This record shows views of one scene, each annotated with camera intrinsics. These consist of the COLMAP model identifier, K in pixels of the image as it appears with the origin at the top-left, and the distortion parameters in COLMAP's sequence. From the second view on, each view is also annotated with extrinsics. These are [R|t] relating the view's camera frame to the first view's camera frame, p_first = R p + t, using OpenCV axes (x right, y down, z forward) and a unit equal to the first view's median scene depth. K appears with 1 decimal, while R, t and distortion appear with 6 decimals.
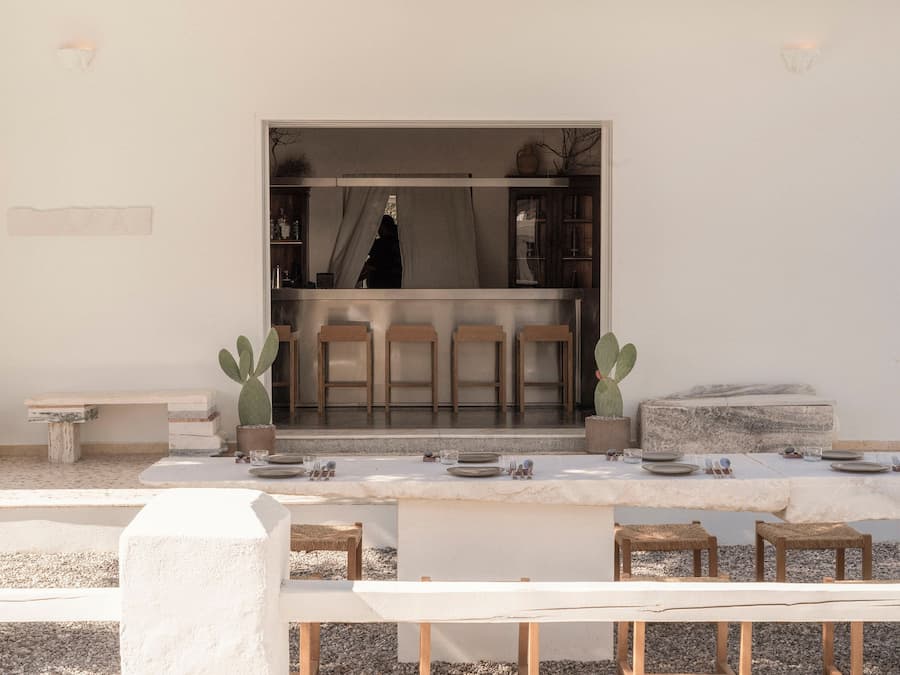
lens RADIAL K [[1344.2, 0, 450.0], [0, 1344.2, 337.5], [0, 0, 1]] dist [0.051635, 0.004249]
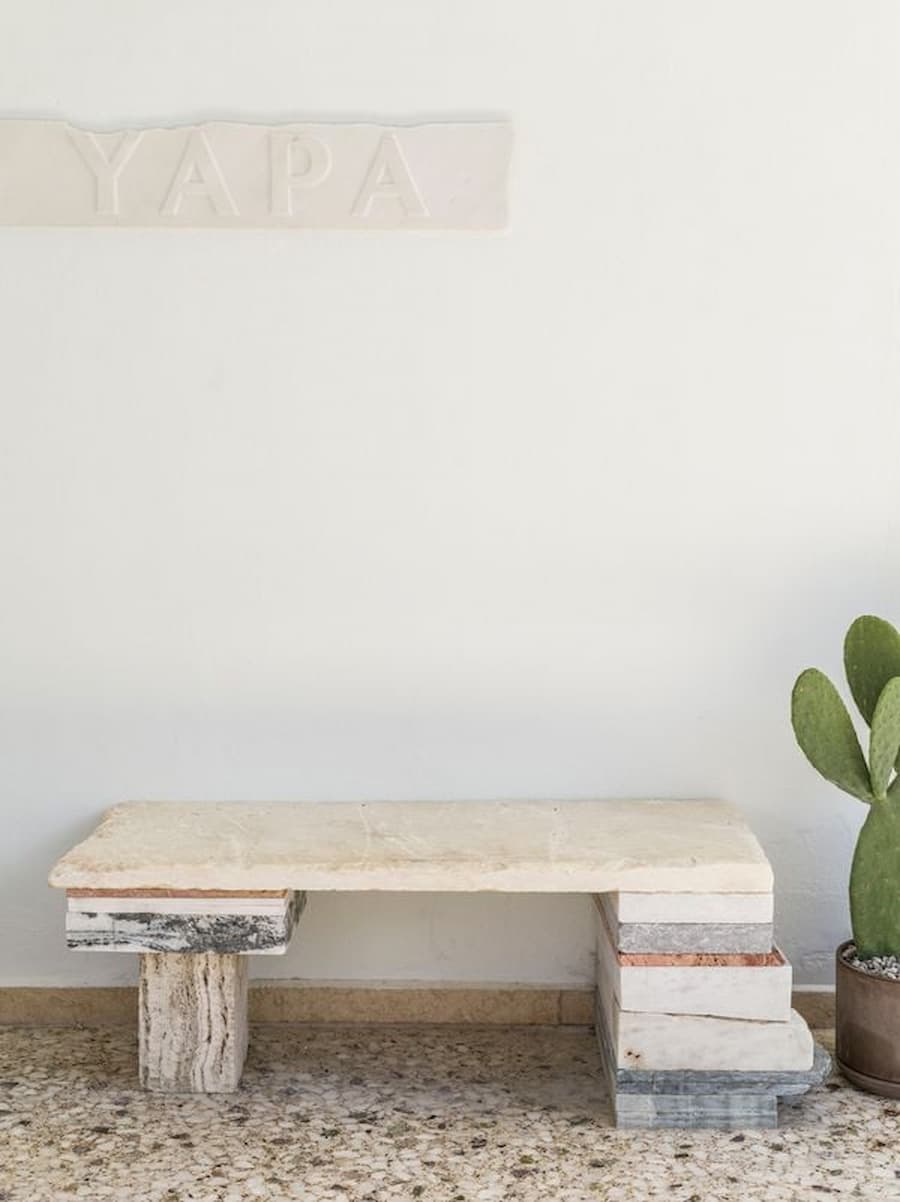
lens RADIAL K [[1795.2, 0, 450.0], [0, 1795.2, 601.0], [0, 0, 1]] dist [0.051635, 0.004249]
pose [[0.999456, 0.009273, -0.031658, -0.228951], [-0.007204, 0.997868, 0.064860, -0.026441], [0.032192, -0.064597, 0.997392, 0.664030]]
